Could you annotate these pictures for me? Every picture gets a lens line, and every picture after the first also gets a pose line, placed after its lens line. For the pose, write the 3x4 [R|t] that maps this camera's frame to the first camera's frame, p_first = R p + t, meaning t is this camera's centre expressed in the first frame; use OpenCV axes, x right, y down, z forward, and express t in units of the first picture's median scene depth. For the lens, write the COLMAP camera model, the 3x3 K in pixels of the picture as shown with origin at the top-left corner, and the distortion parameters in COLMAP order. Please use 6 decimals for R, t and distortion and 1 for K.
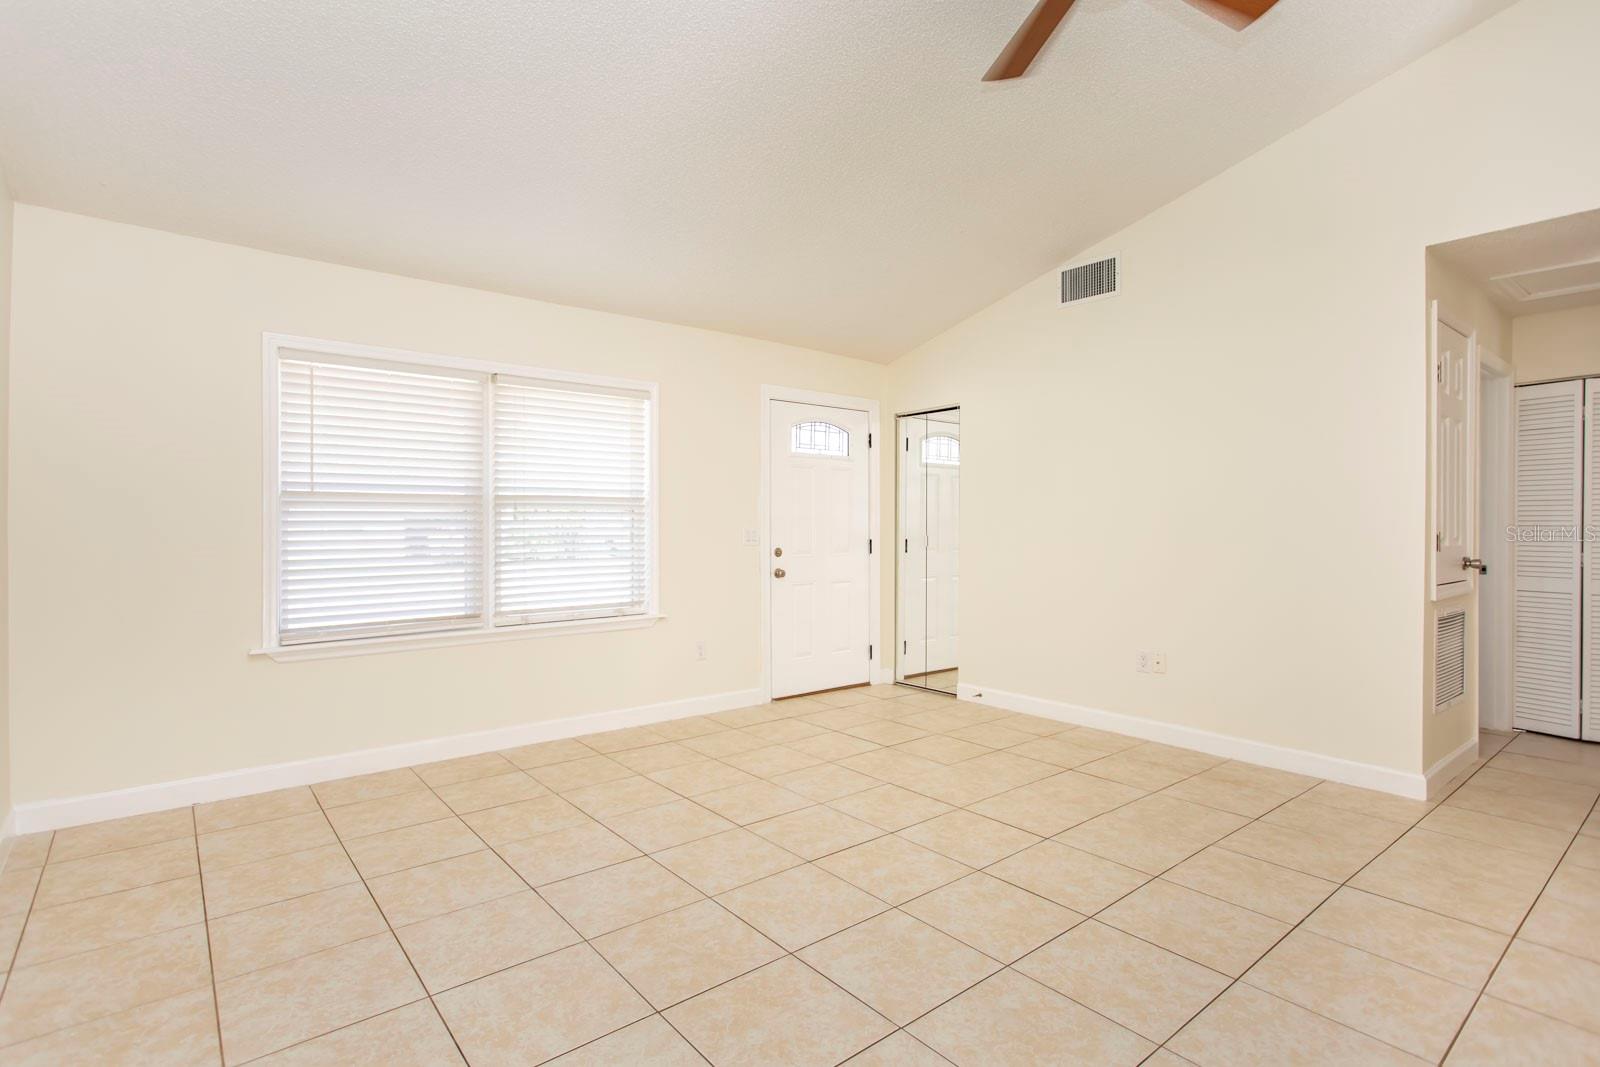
lens RADIAL K [[770.9, 0, 798.6], [0, 770.9, 526.8], [0, 0, 1]] dist [0.002334, 0.000098]
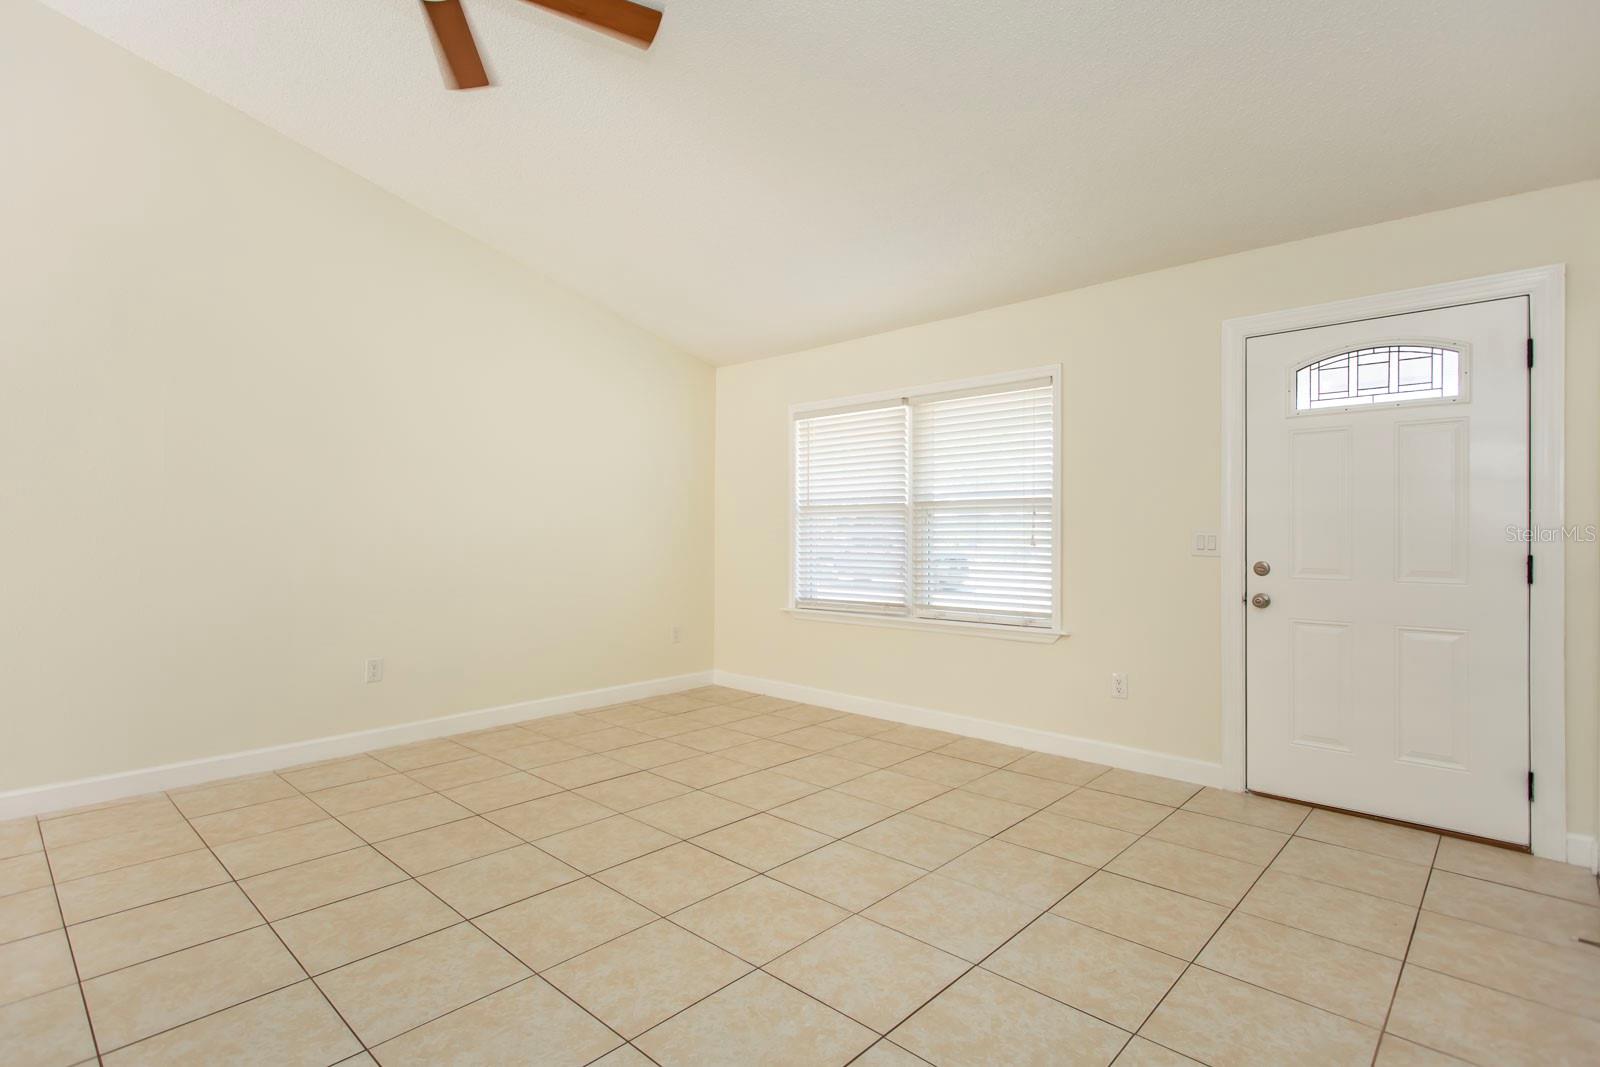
lens RADIAL K [[787.2, 0, 800.0], [0, 787.2, 533.5], [0, 0, 1]] dist [0.001188, 0.000087]
pose [[0.134970, 0.001358, -0.990849, 0.839015], [-0.001769, 0.999998, 0.001130, 0.004481], [0.990848, 0.001600, 0.134973, 0.757715]]
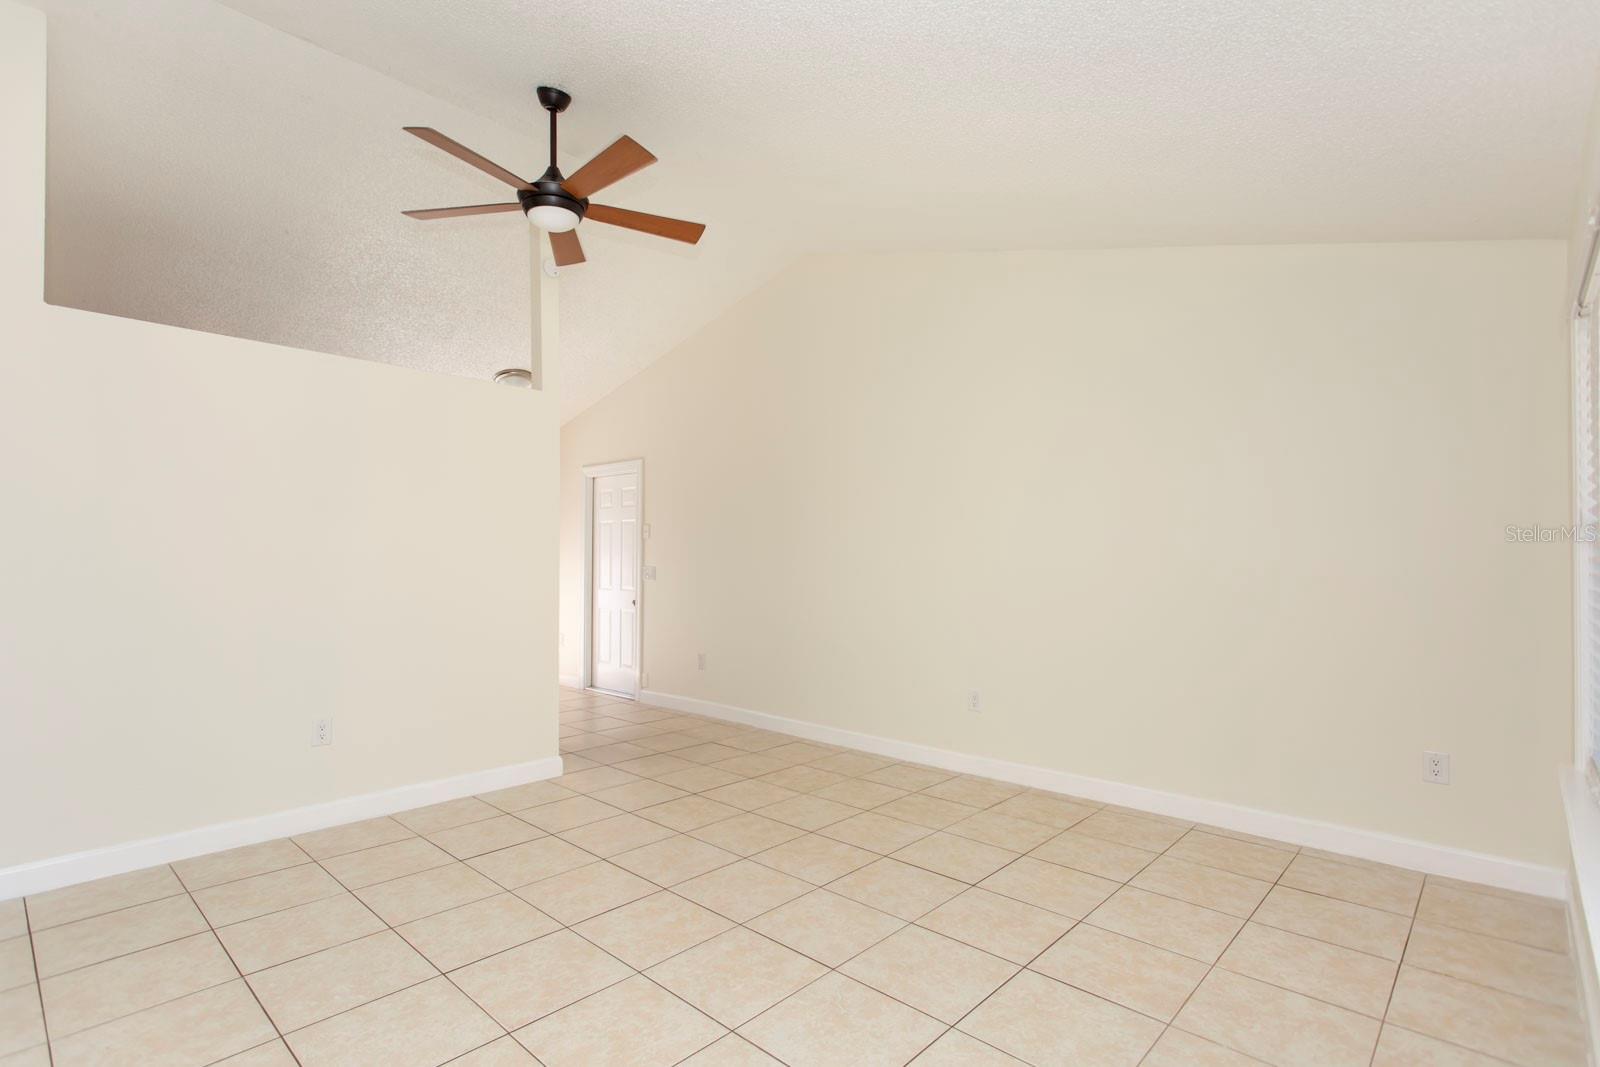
lens RADIAL K [[775.0, 0, 792.6], [0, 775.0, 547.8], [0, 0, 1]] dist [0.001700, 0.000120]
pose [[-0.991378, -0.006531, -0.130870, 0.058931], [-0.005134, 0.999926, -0.011007, -0.020811], [0.130932, -0.010241, -0.991338, 1.481400]]
